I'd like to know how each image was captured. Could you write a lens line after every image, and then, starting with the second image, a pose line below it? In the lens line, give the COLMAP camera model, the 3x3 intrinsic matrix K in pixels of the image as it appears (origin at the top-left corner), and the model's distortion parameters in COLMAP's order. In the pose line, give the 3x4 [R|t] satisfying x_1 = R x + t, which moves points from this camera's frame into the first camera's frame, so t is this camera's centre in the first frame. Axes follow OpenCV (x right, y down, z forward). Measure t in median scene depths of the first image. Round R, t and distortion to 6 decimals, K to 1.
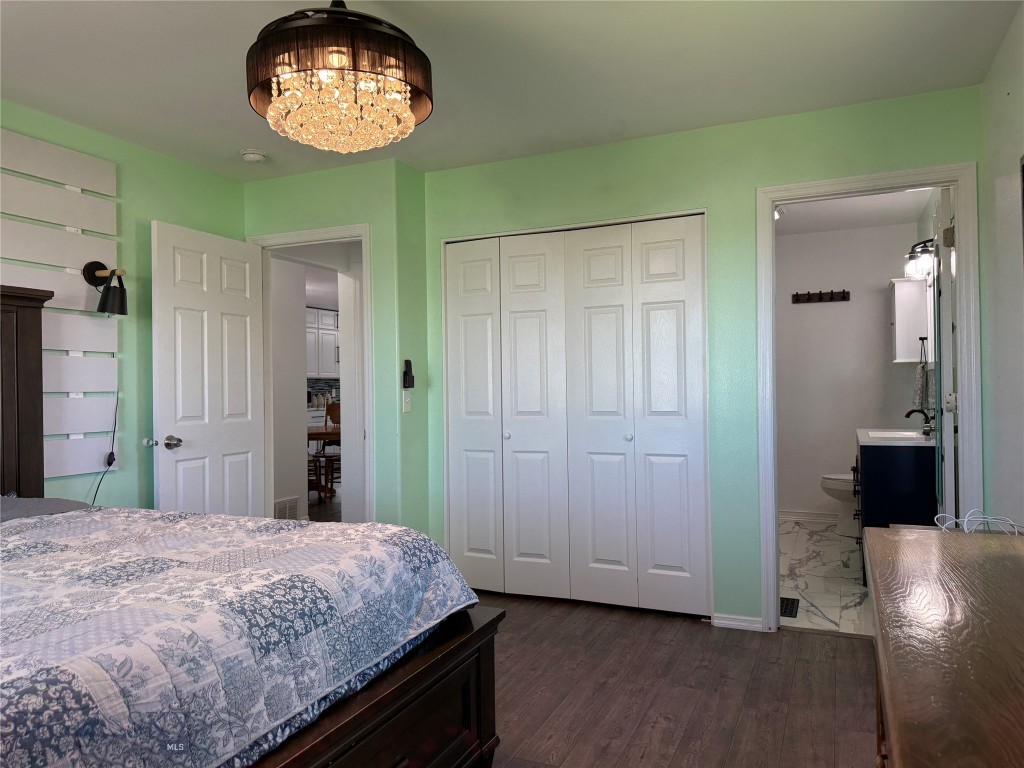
lens RADIAL K [[724.6, 0, 512.0], [0, 724.6, 384.0], [0, 0, 1]] dist [-0.010351, -0.002198]
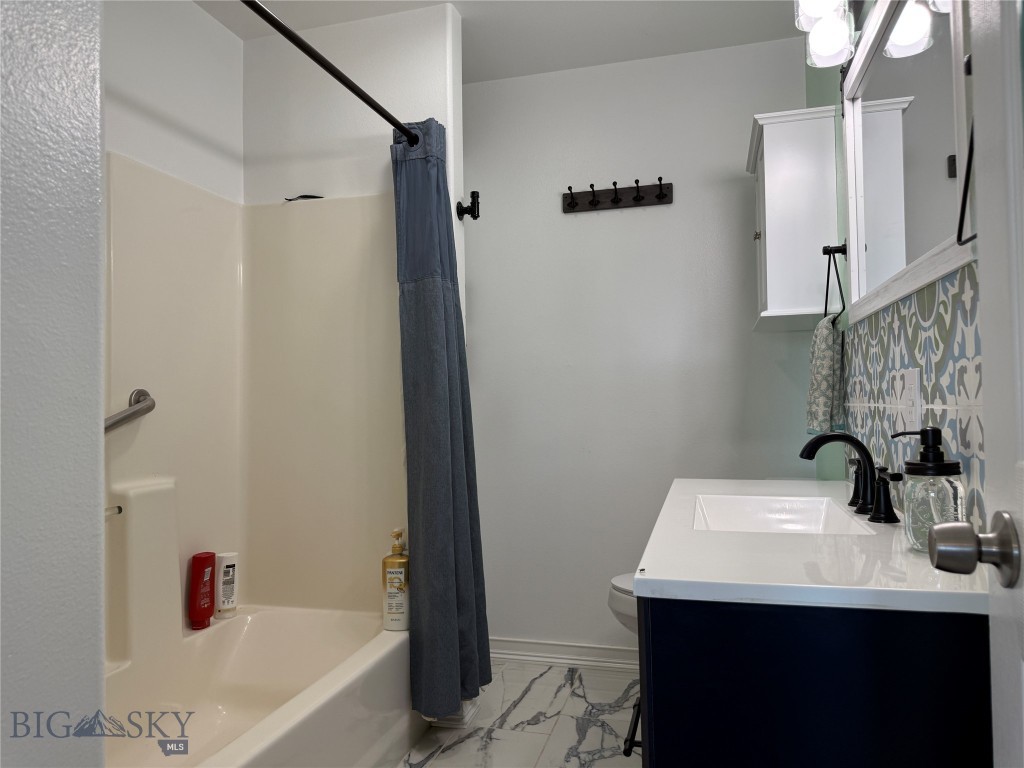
lens RADIAL K [[724.6, 0, 512.0], [0, 724.6, 384.0], [0, 0, 1]] dist [-0.010351, -0.002198]
pose [[0.985977, -0.000456, 0.166883, 0.321968], [0.004611, 0.999689, -0.024507, 0.018233], [-0.166820, 0.024933, 0.985672, 0.624735]]
